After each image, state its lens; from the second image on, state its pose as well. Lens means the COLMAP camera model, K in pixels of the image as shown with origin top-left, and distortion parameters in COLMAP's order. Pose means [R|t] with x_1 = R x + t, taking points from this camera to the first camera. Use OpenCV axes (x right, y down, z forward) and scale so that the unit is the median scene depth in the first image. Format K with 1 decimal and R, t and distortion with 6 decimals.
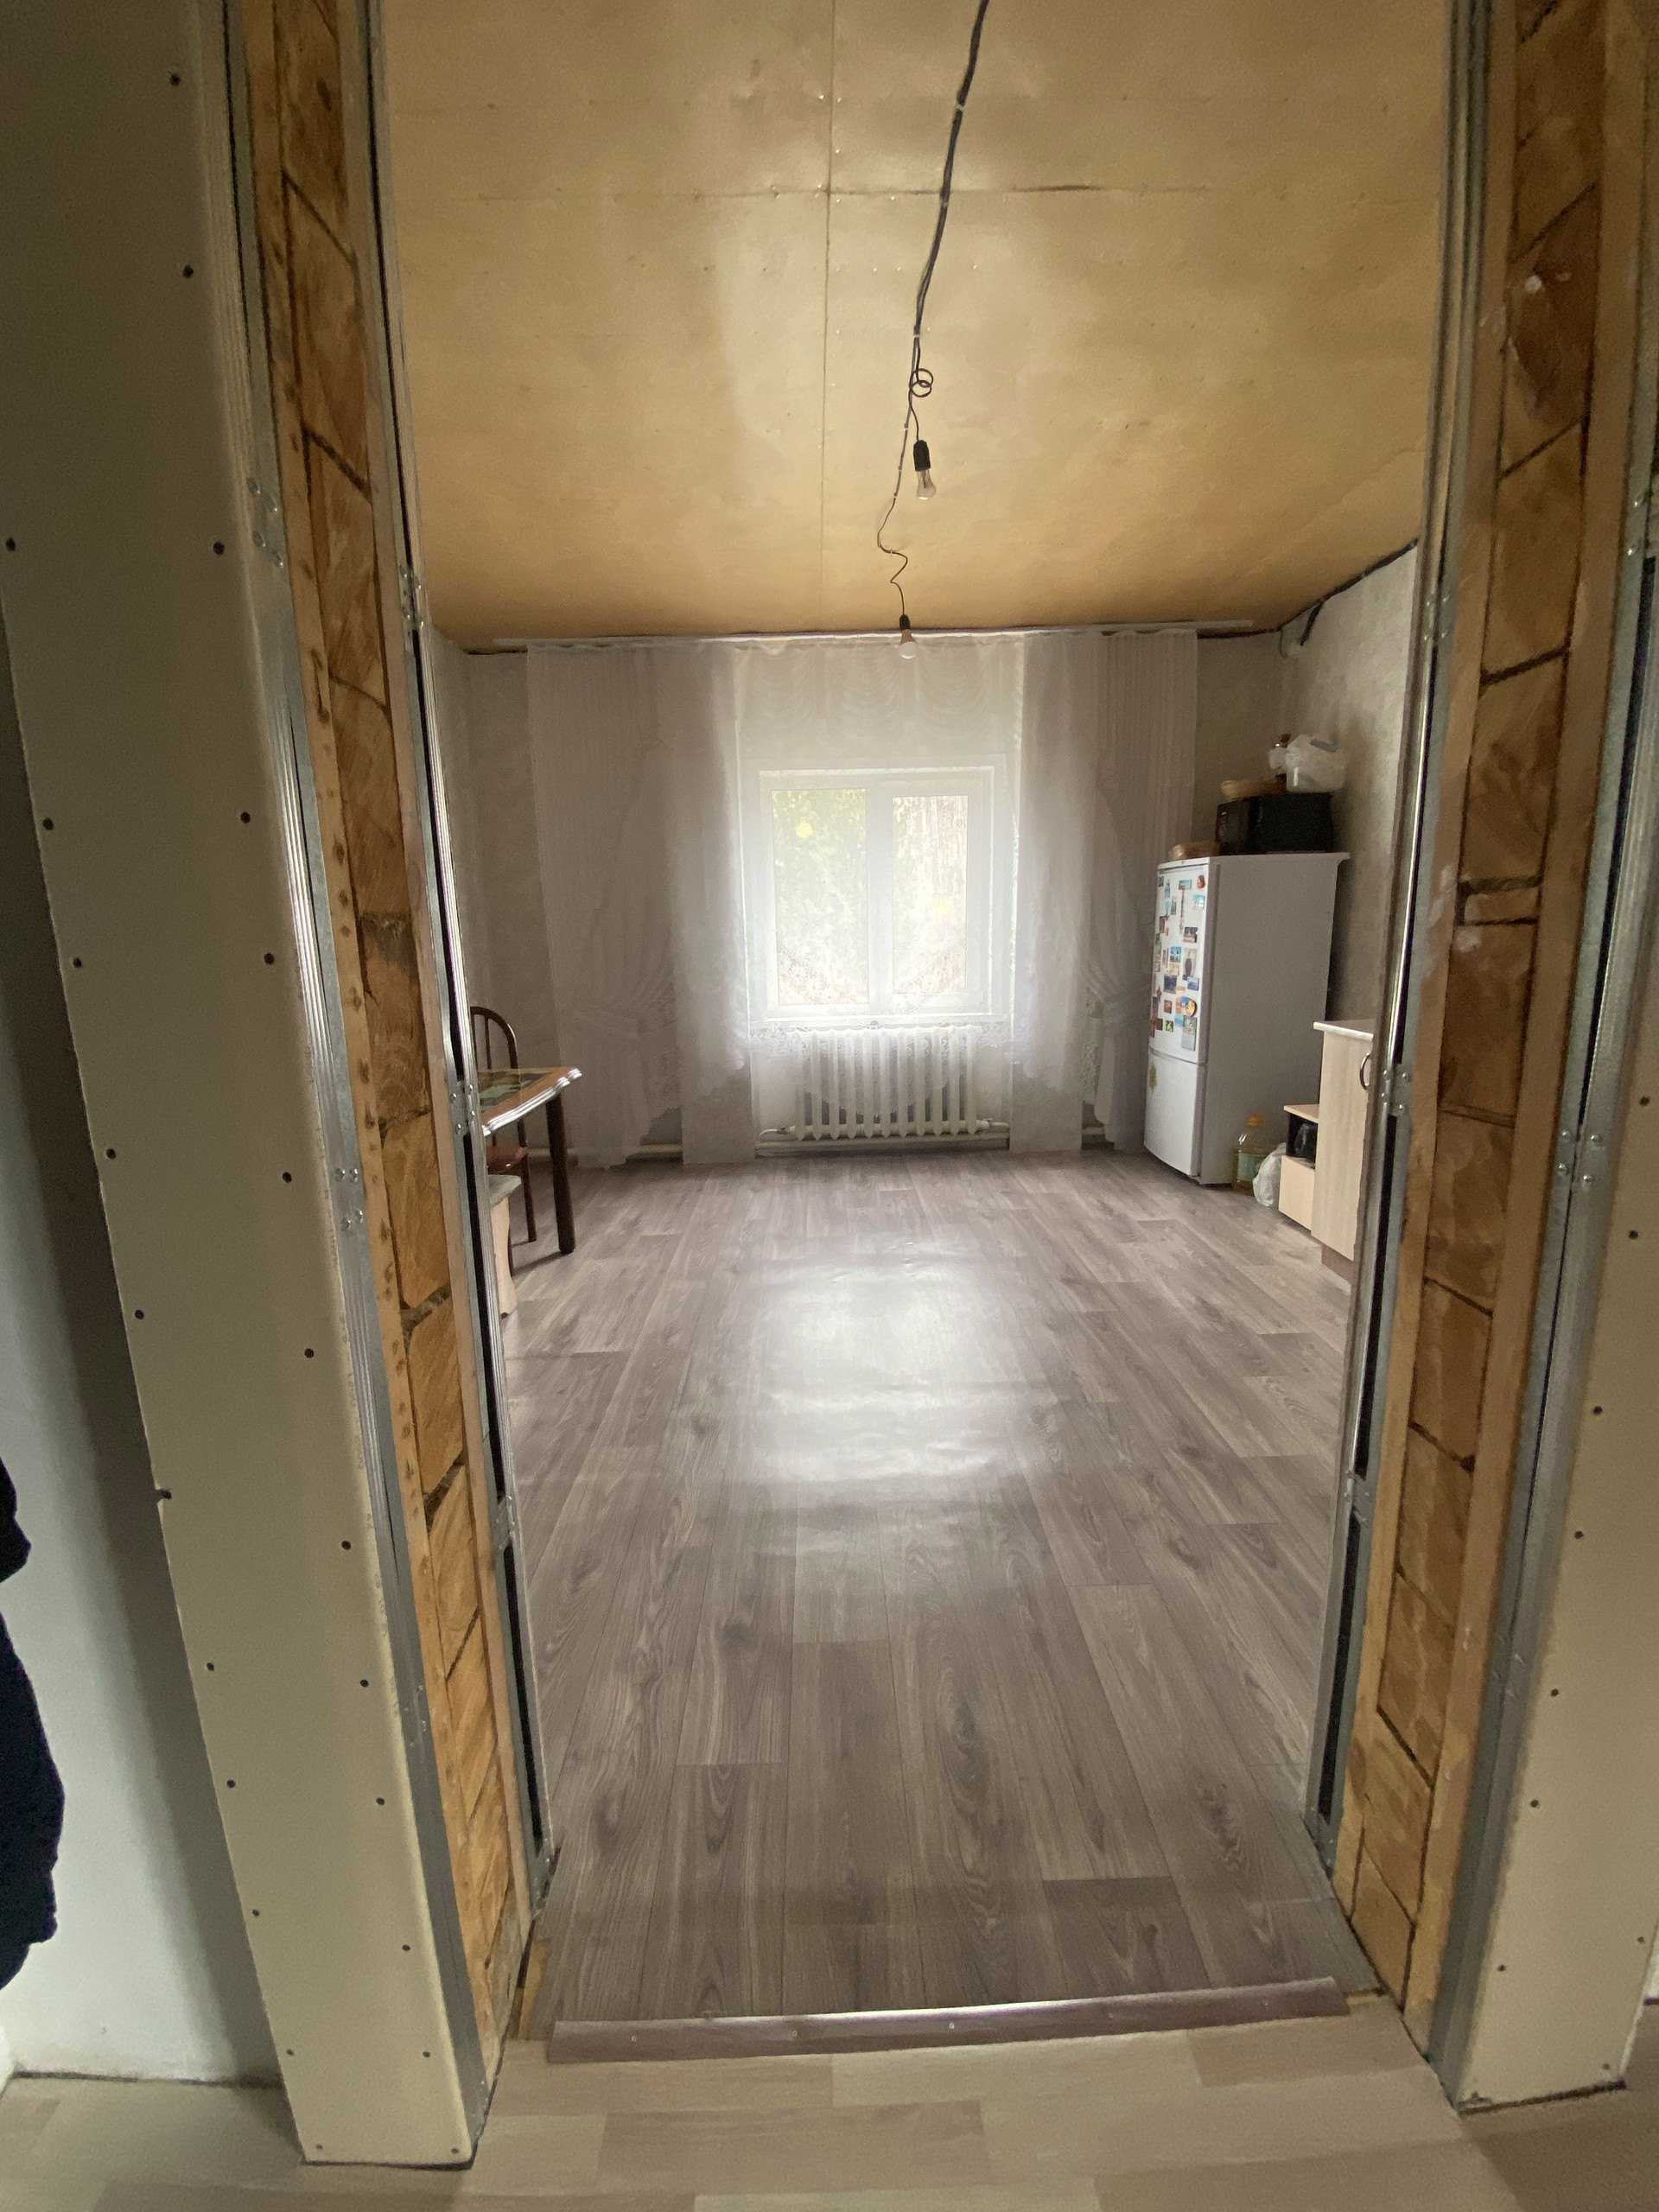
lens RADIAL K [[892.8, 0, 816.7], [0, 892.8, 1140.3], [0, 0, 1]] dist [0.000338, -0.010305]
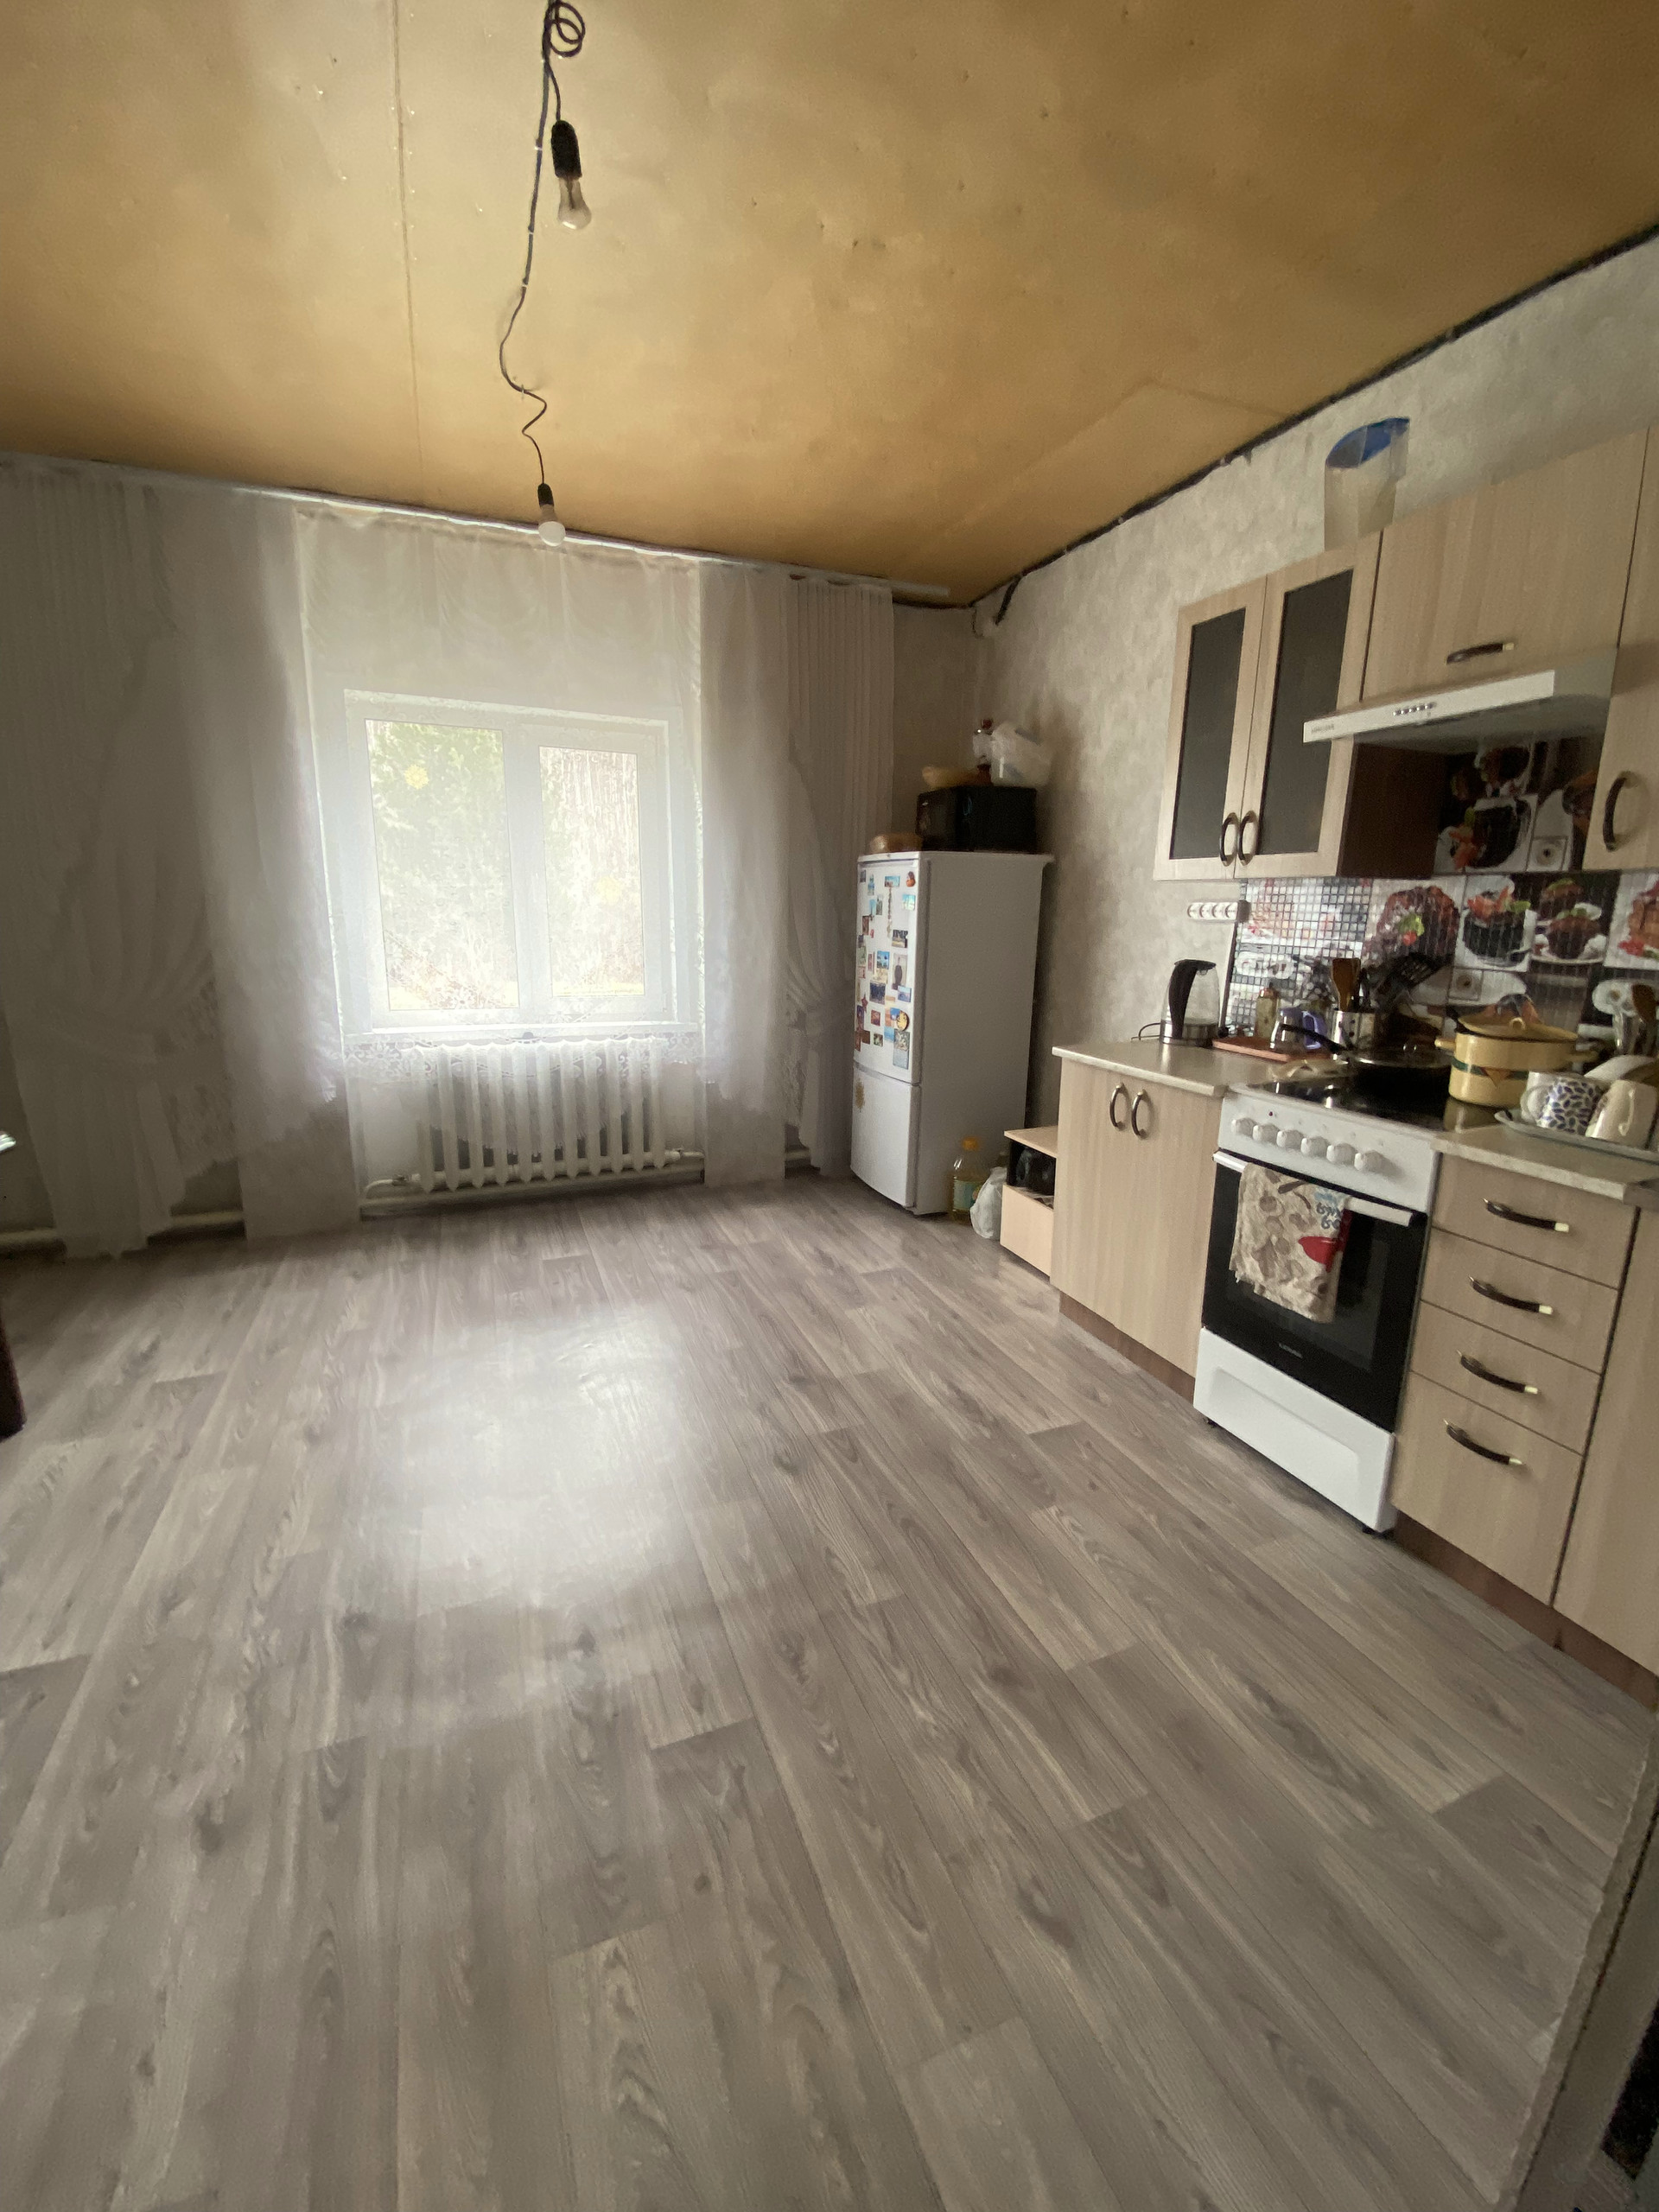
lens RADIAL K [[892.8, 0, 820.3], [0, 892.8, 1110.1], [0, 0, 1]] dist [0.000338, -0.010305]
pose [[0.931276, -0.037845, 0.362343, 0.023275], [0.041758, 0.999123, -0.002970, -0.062654], [-0.361913, 0.017897, 0.932040, 0.219270]]
